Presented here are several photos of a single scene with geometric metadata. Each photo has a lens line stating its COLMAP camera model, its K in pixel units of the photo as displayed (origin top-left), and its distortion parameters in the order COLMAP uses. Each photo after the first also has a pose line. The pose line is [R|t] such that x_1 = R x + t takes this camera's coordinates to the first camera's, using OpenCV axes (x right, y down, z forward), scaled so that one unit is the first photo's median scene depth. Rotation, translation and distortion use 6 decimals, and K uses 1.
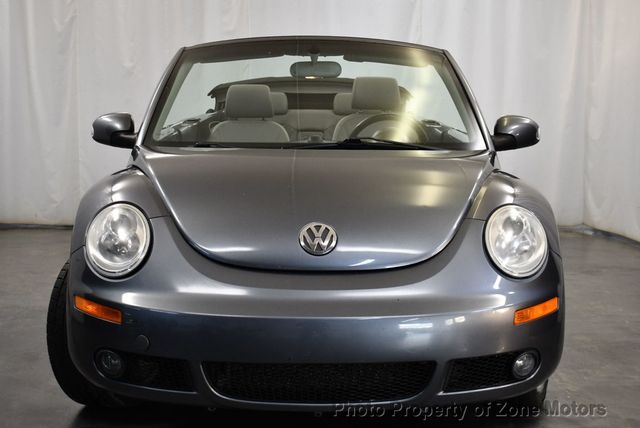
lens RADIAL K [[1080.6, 0, 320.0], [0, 1080.6, 214.0], [0, 0, 1]] dist [-0.033788, -0.023928]
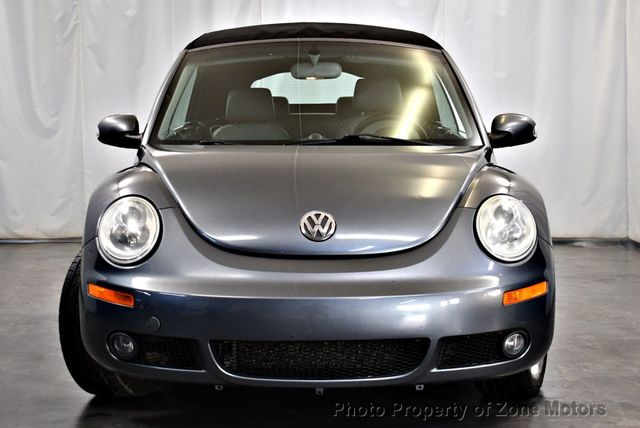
lens RADIAL K [[1242.4, 0, 320.0], [0, 1242.4, 214.0], [0, 0, 1]] dist [-0.007575, -0.175326]
pose [[0.999936, -0.008345, -0.007675, 0.009283], [0.008138, 0.999614, -0.026565, 0.041482], [0.007894, 0.026501, 0.999618, -0.212099]]
